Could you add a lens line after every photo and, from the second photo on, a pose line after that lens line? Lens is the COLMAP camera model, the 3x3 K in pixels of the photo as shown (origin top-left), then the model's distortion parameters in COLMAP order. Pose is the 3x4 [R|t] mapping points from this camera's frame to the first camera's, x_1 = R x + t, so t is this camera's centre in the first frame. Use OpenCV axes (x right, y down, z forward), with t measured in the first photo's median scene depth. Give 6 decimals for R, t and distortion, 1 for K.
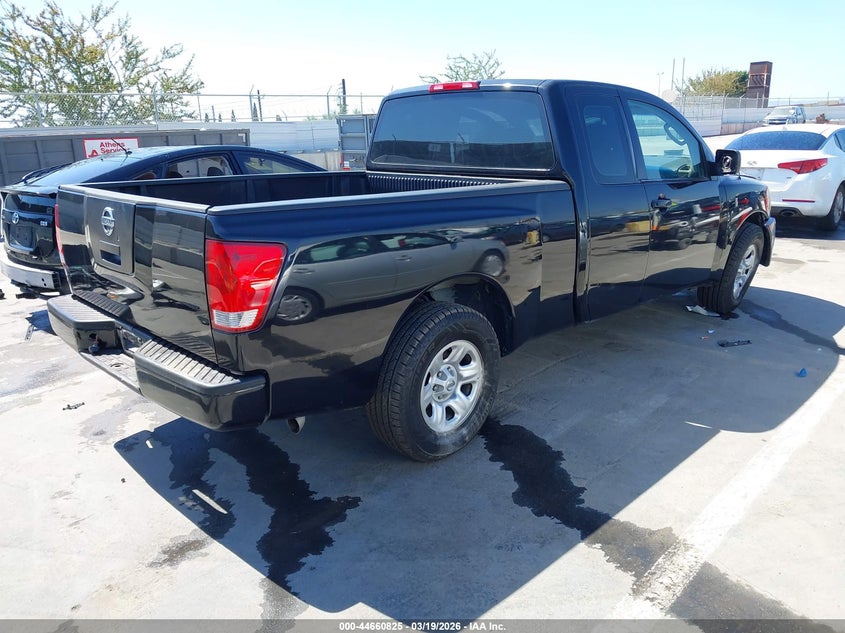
lens RADIAL K [[750.3, 0, 422.5], [0, 750.3, 316.5], [0, 0, 1]] dist [-0.006179, 0.001321]
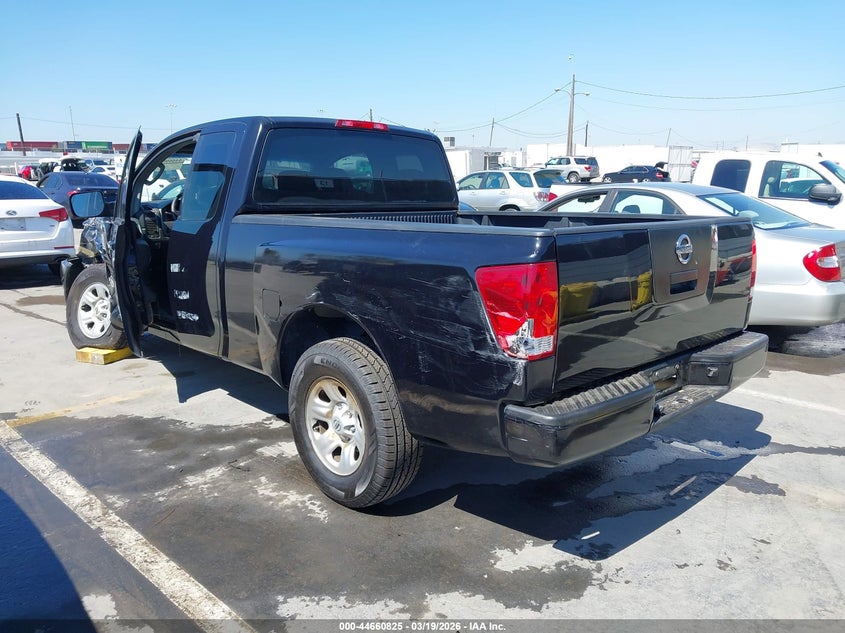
lens RADIAL K [[750.3, 0, 422.5], [0, 750.3, 316.5], [0, 0, 1]] dist [-0.006179, 0.001321]
pose [[-0.100150, -0.146683, 0.984101, -1.105943], [0.229985, 0.958875, 0.166328, -0.231730], [-0.968027, 0.242986, -0.062296, 1.163381]]
